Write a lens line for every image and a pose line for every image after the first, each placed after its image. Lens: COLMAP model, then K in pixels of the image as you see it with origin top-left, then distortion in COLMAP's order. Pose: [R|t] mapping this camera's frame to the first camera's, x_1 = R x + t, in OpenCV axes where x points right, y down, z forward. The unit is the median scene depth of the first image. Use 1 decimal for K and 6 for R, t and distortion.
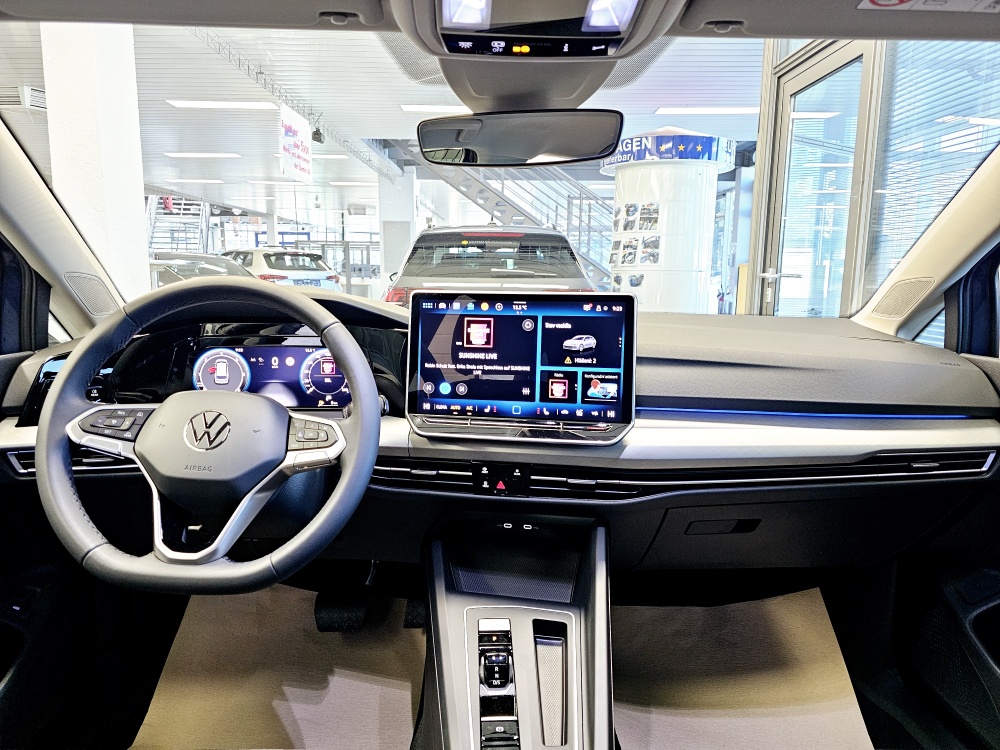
lens RADIAL K [[665.8, 0, 502.9], [0, 665.8, 372.0], [0, 0, 1]] dist [0.075104, -0.070373]
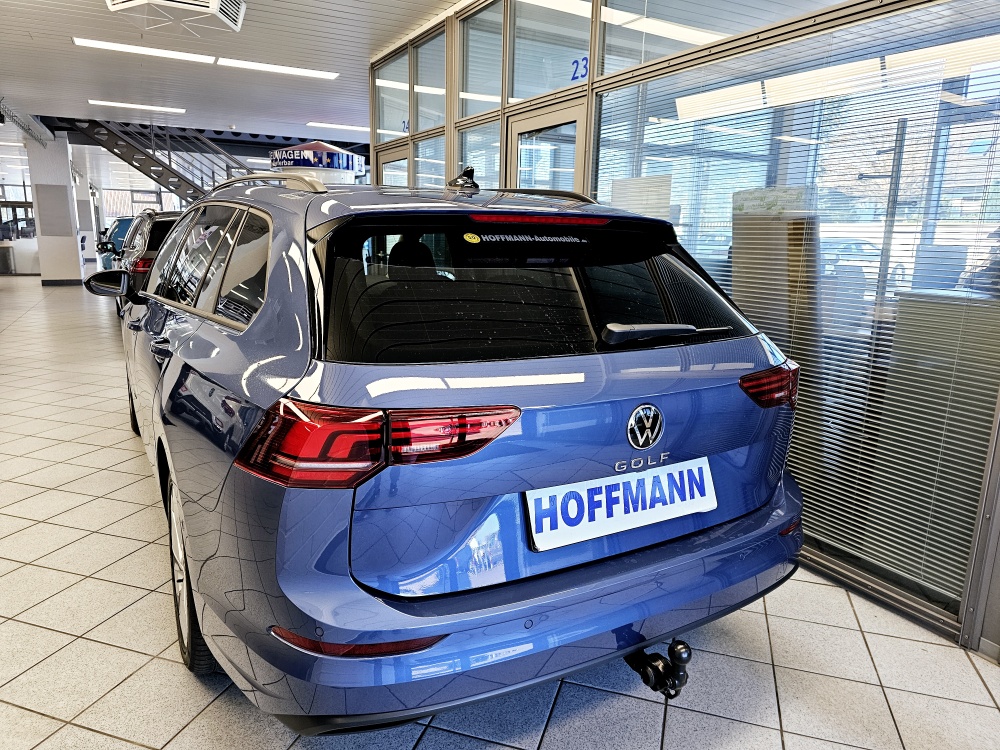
lens RADIAL K [[665.8, 0, 502.9], [0, 665.8, 372.0], [0, 0, 1]] dist [0.075104, -0.070373]
pose [[0.879144, -0.087400, 0.468474, -0.133215], [0.059546, 0.995481, 0.073975, 0.045856], [-0.472822, -0.037139, 0.880375, -0.507675]]
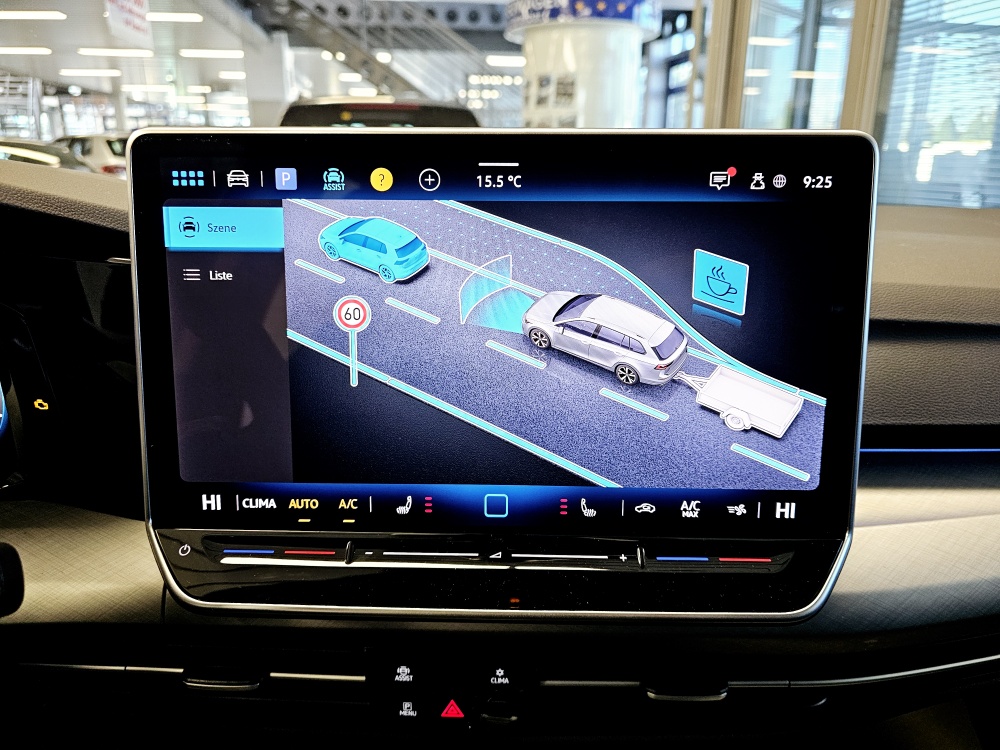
lens RADIAL K [[688.0, 0, 496.6], [0, 688.0, 366.0], [0, 0, 1]] dist [0.004237, -0.014717]
pose [[0.989869, -0.043719, 0.135085, -0.003301], [0.024586, 0.989820, 0.140184, -0.008837], [-0.139838, -0.135442, 0.980867, 0.104783]]
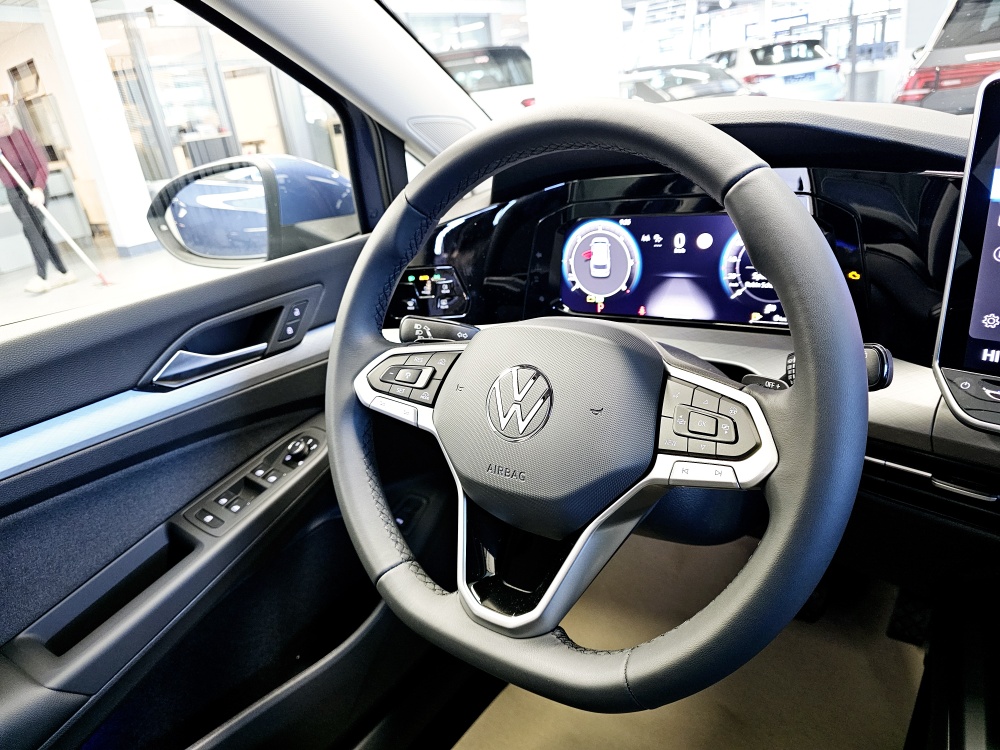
lens RADIAL K [[680.7, 0, 500.0], [0, 680.7, 375.0], [0, 0, 1]] dist [0.064910, -0.078237]
pose [[0.779056, 0.124606, -0.614447, -0.013686], [0.042433, 0.967324, 0.249969, -0.009746], [0.625517, -0.220813, 0.748312, 0.072372]]
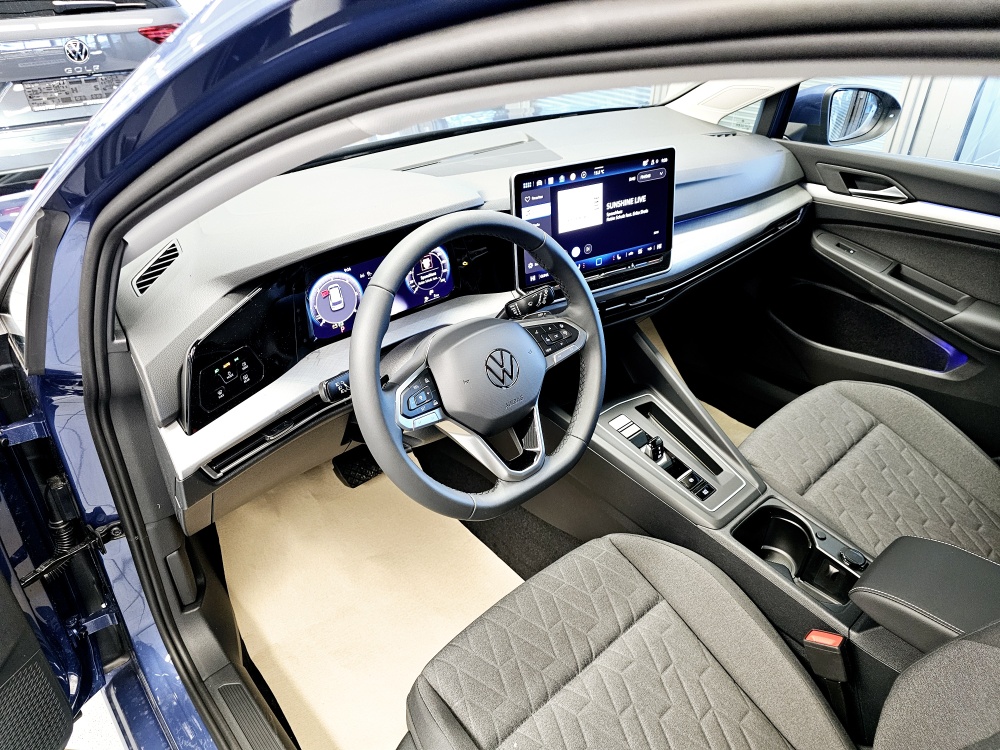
lens RADIAL K [[672.6, 0, 488.2], [0, 672.6, 372.1], [0, 0, 1]] dist [0.098479, -0.105904]
pose [[0.776670, -0.343775, 0.527829, -0.129649], [0.102905, 0.895934, 0.432103, -0.047730], [-0.621446, -0.281285, 0.731221, 0.027885]]
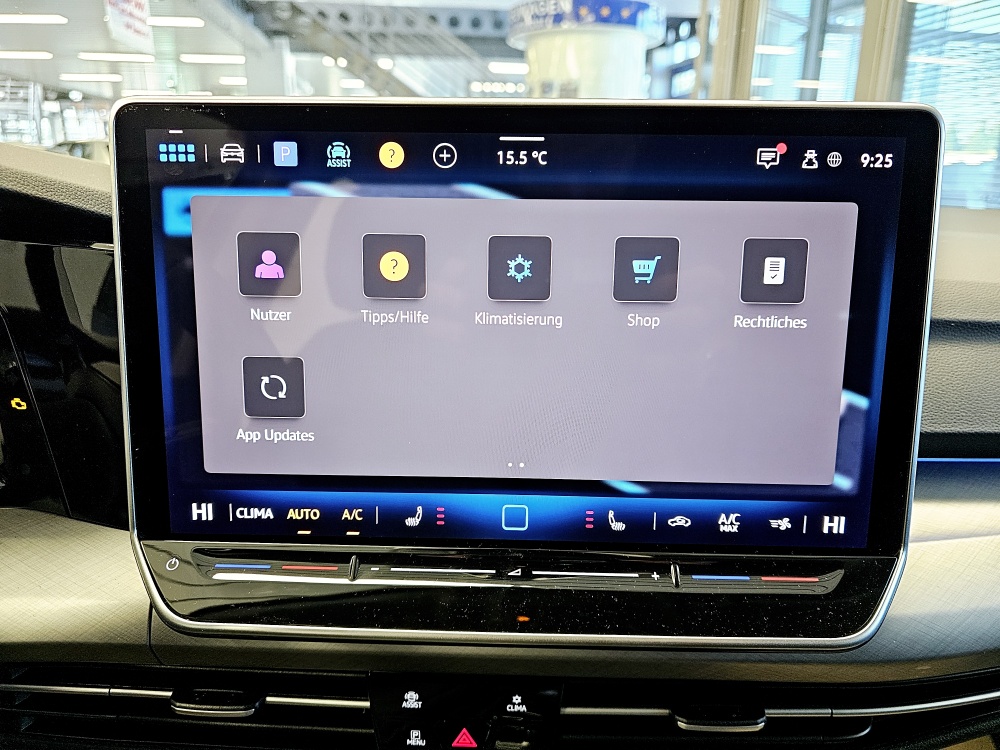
lens RADIAL K [[688.6, 0, 495.6], [0, 688.6, 379.0], [0, 0, 1]] dist [-0.003774, -0.007280]
pose [[0.990272, -0.038307, 0.133766, -0.004051], [0.018473, 0.989041, 0.146478, -0.007472], [-0.137911, -0.142582, 0.980128, 0.109571]]
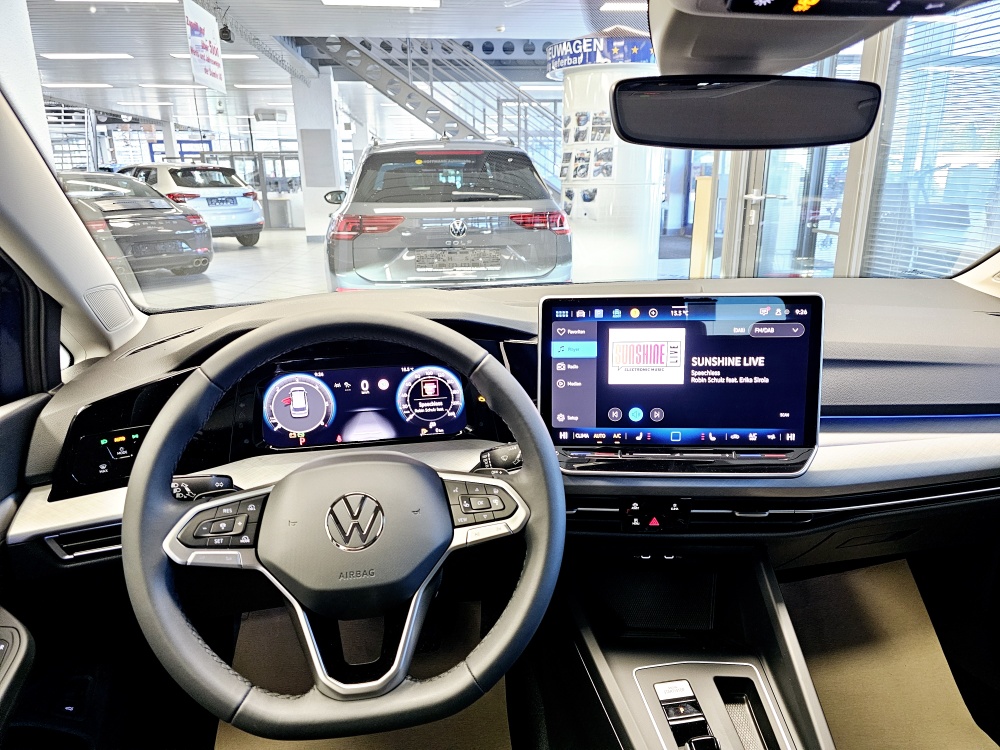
lens RADIAL K [[665.8, 0, 502.9], [0, 665.8, 372.0], [0, 0, 1]] dist [0.075104, -0.070373]
pose [[0.992765, -0.055091, 0.106693, -0.043274], [0.040346, 0.989923, 0.135740, -0.022489], [-0.113096, -0.130453, 0.984983, 0.031589]]
